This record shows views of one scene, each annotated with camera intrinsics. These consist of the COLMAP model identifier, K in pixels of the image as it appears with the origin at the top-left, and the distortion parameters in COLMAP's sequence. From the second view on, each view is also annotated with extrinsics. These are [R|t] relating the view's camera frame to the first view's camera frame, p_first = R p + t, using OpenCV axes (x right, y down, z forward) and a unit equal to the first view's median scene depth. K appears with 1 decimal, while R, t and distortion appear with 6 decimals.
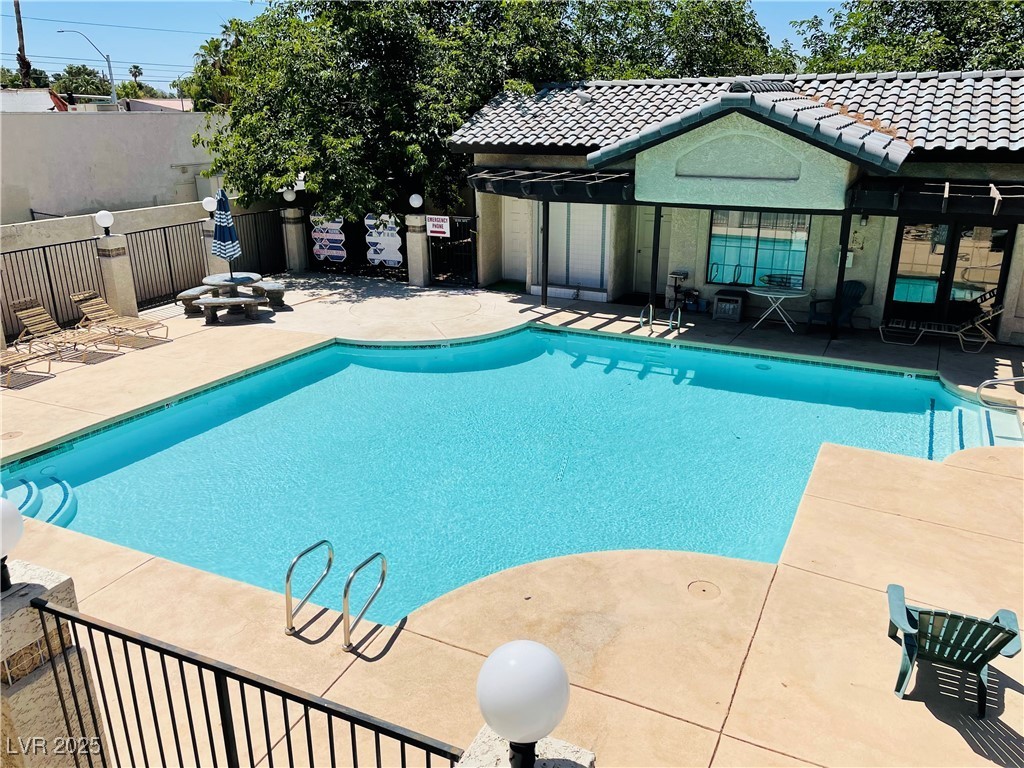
lens RADIAL K [[780.6, 0, 513.3], [0, 780.6, 381.7], [0, 0, 1]] dist [0.058738, -0.017193]
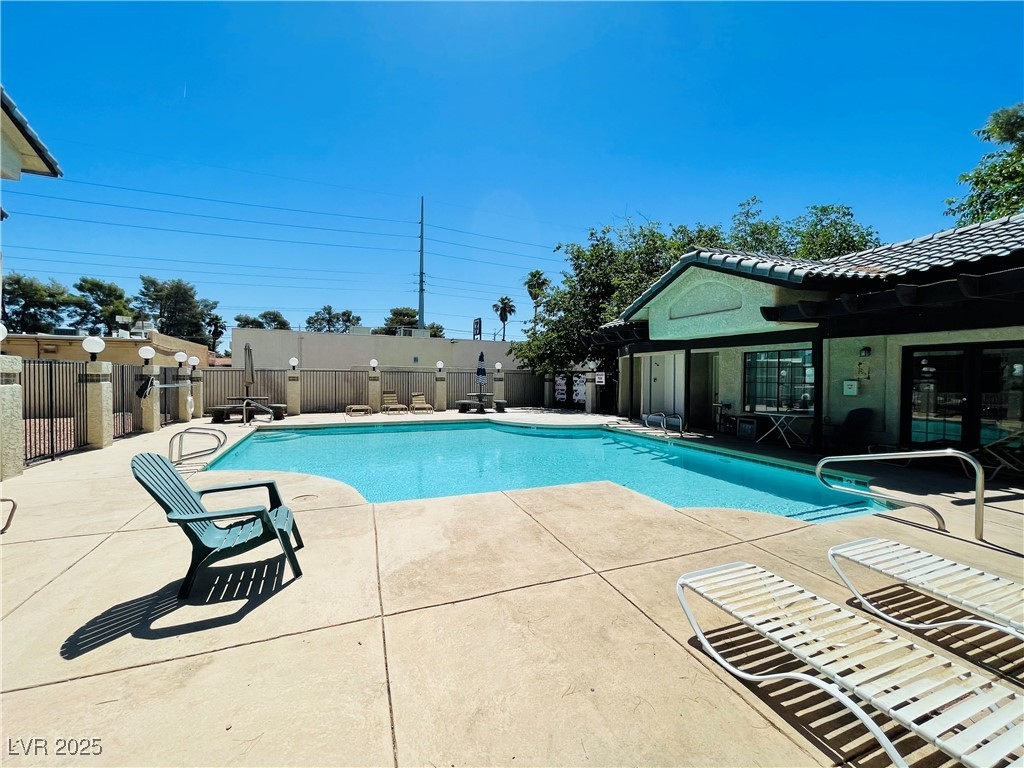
lens RADIAL K [[417.1, 0, 514.0], [0, 417.1, 385.5], [0, 0, 1]] dist [0.000647, -0.000800]
pose [[0.746579, 0.020698, -0.664975, 0.414429], [-0.224057, 0.948951, -0.222016, 0.066510], [0.626433, 0.314744, 0.713104, 0.271711]]
